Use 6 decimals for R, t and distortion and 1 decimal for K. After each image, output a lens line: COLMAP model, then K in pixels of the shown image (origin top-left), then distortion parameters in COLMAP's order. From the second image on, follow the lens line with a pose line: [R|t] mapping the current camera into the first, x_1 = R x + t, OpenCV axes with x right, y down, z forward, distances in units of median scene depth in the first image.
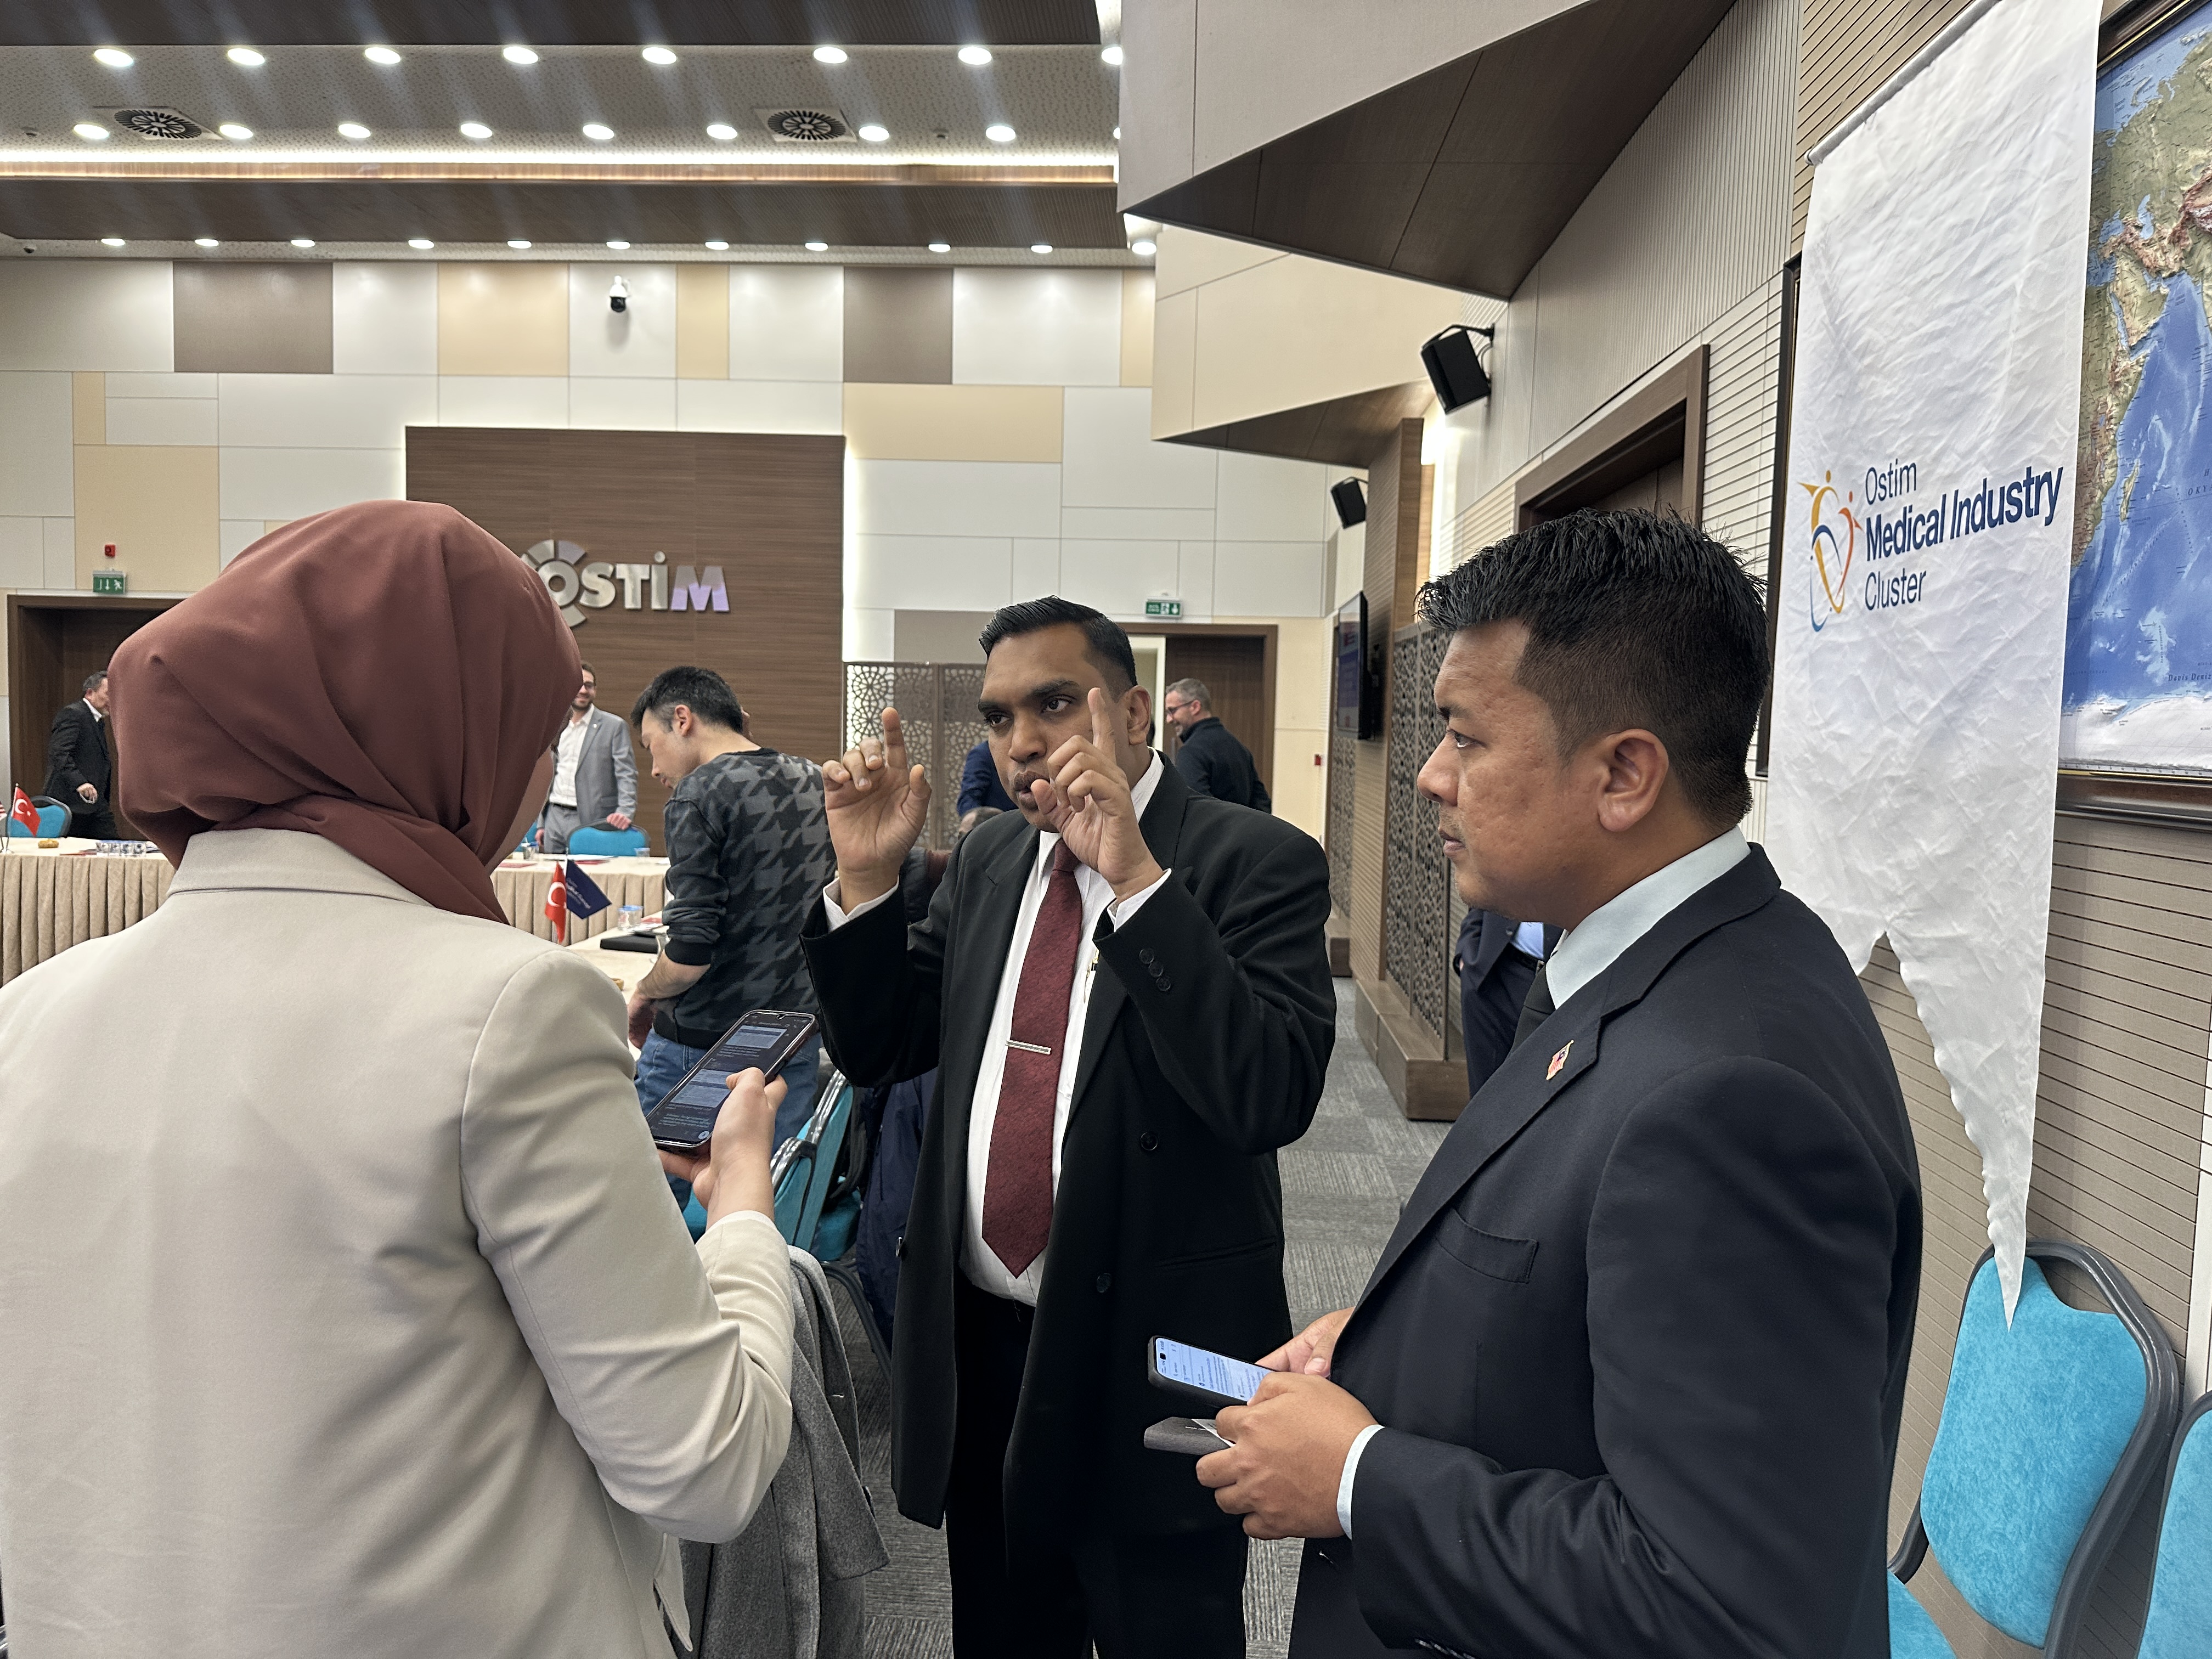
lens RADIAL K [[1584.7, 0, 1102.0], [0, 1584.7, 824.3], [0, 0, 1]] dist [-0.002345, -0.000409]
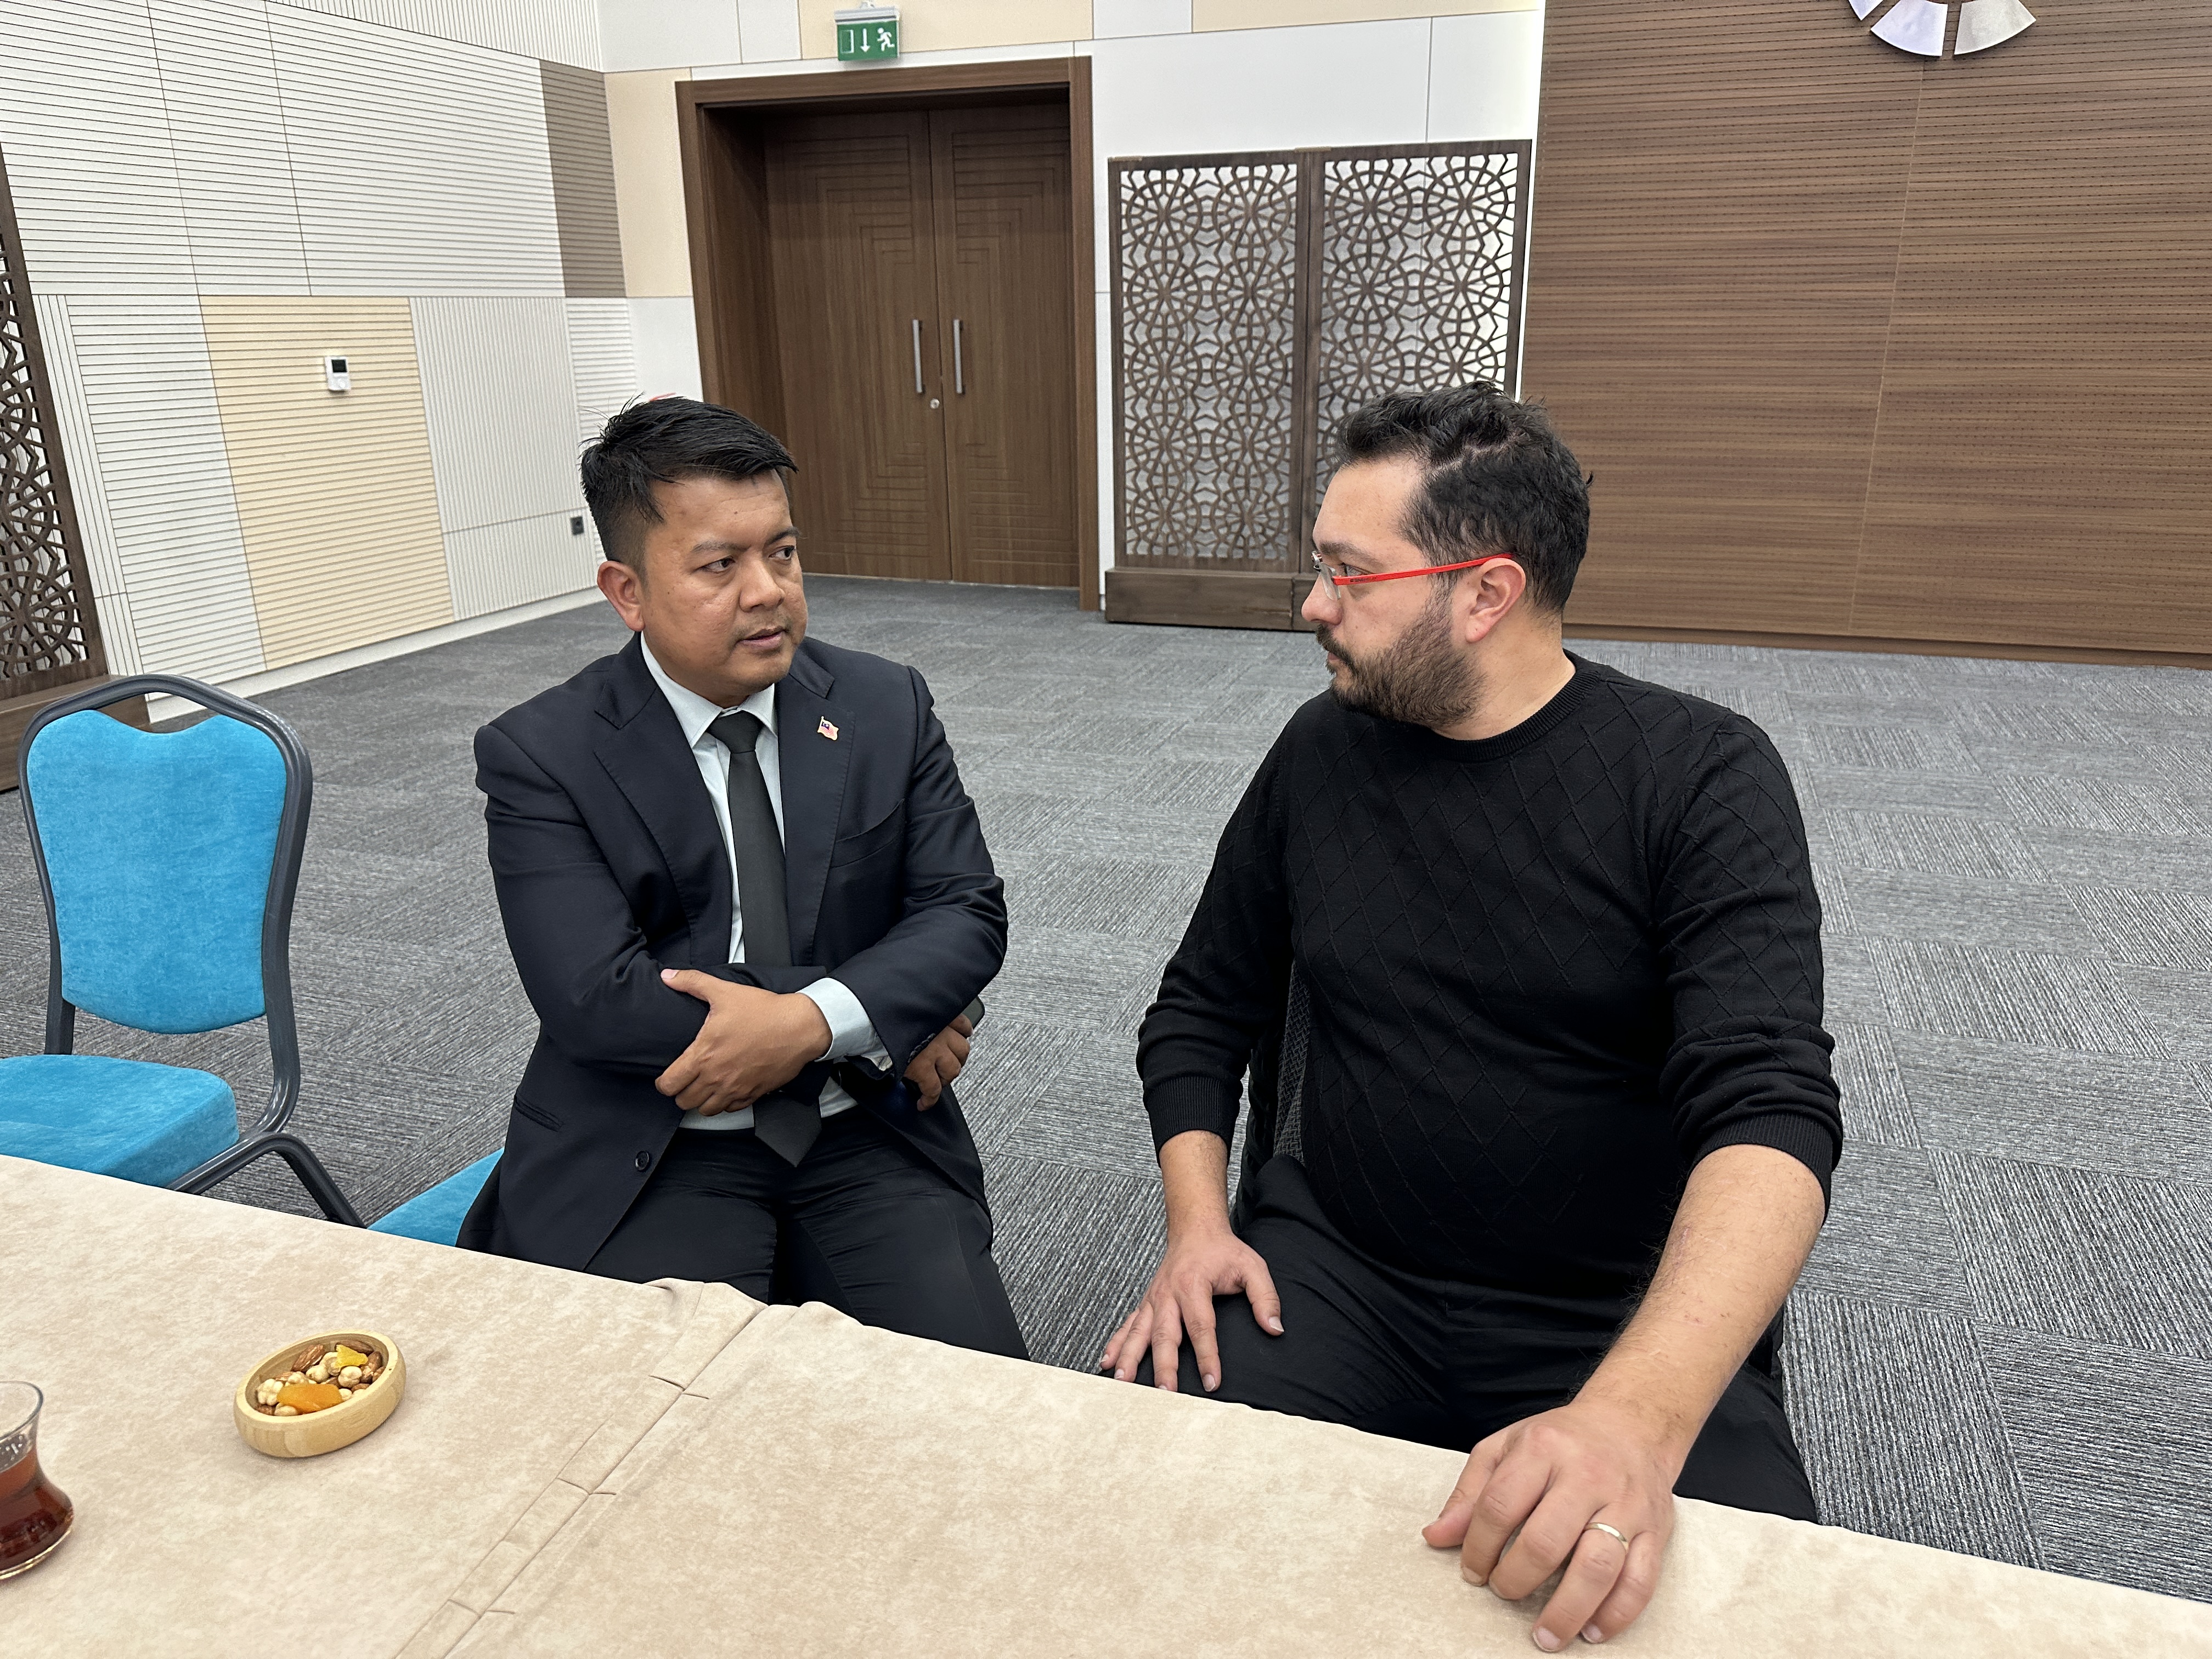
lens RADIAL K [[1584.7, 0, 1107.0], [0, 1584.7, 828.2], [0, 0, 1]] dist [-0.002345, -0.000409]
pose [[0.964984, 0.042571, -0.258831, -0.426339], [0.023335, 0.968898, 0.246358, -0.038522], [0.261268, -0.243772, 0.933978, 0.520765]]
